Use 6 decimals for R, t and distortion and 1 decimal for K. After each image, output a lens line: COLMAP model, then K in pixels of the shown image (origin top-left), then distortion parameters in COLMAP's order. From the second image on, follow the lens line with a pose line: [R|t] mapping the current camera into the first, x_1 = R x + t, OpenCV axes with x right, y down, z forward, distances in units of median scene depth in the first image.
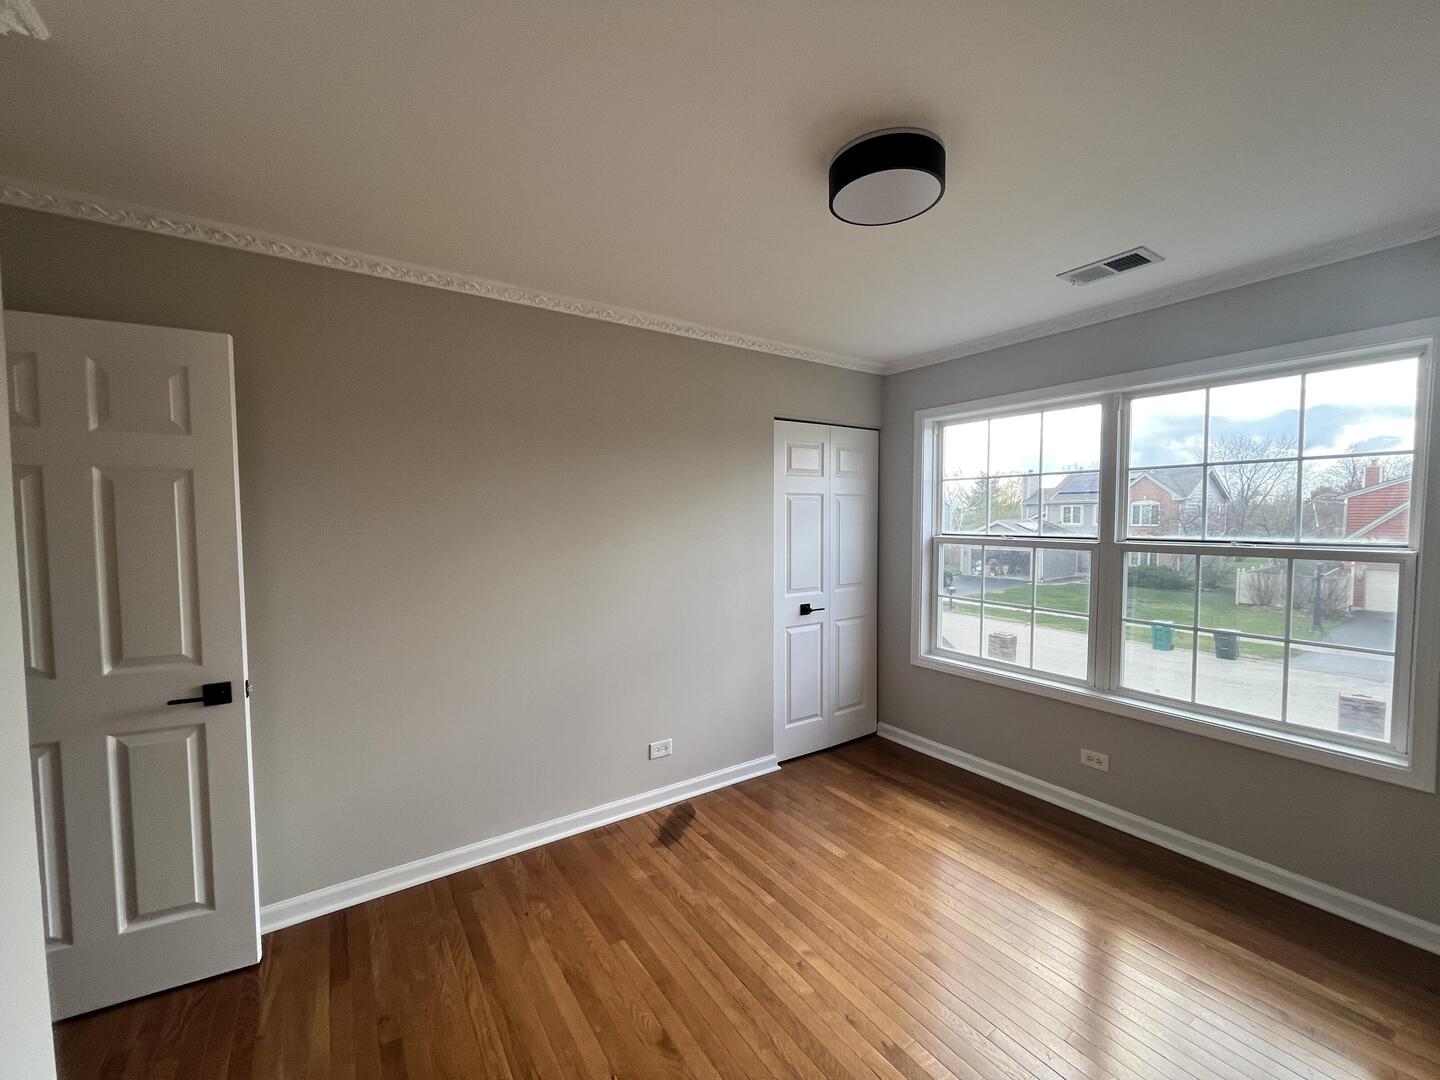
lens RADIAL K [[581.2, 0, 715.8], [0, 581.2, 543.4], [0, 0, 1]] dist [-0.003524, -0.000158]
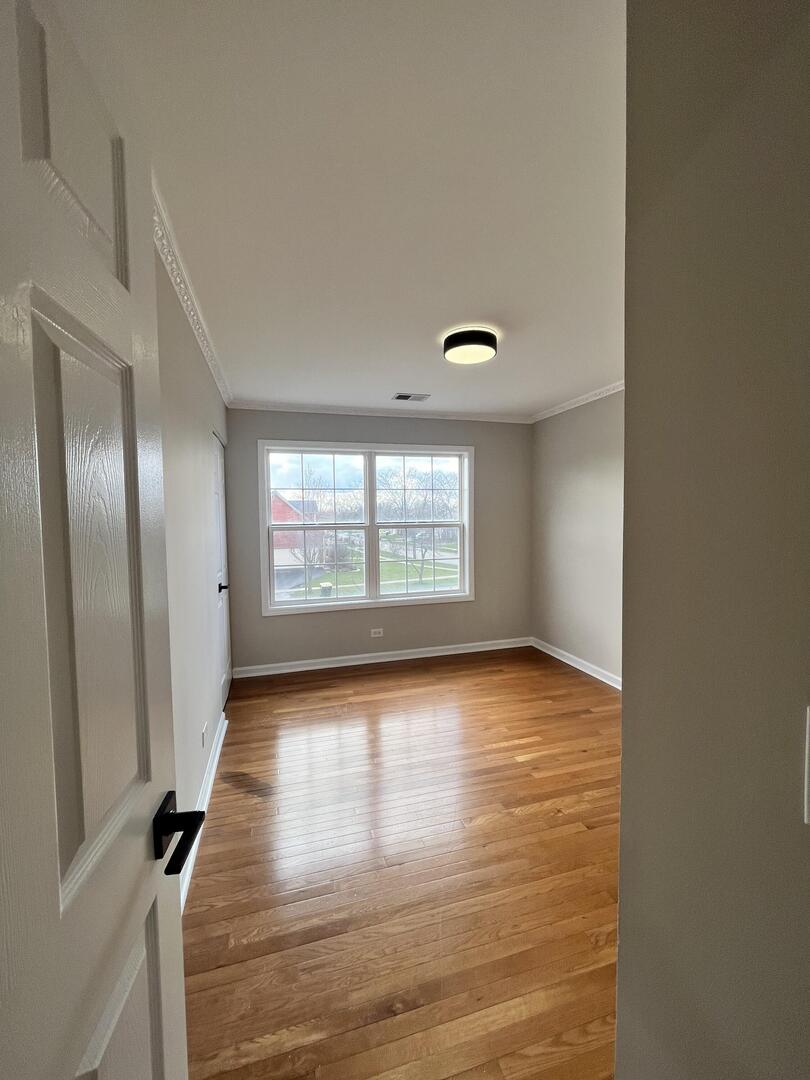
lens RADIAL K [[435.9, 0, 402.8], [0, 435.9, 538.2], [0, 0, 1]] dist [-0.003524, -0.000158]
pose [[0.301864, -0.043925, 0.952339, -0.686448], [0.059508, 0.997858, 0.027162, 0.009291], [-0.951492, 0.048473, 0.303831, 0.405388]]
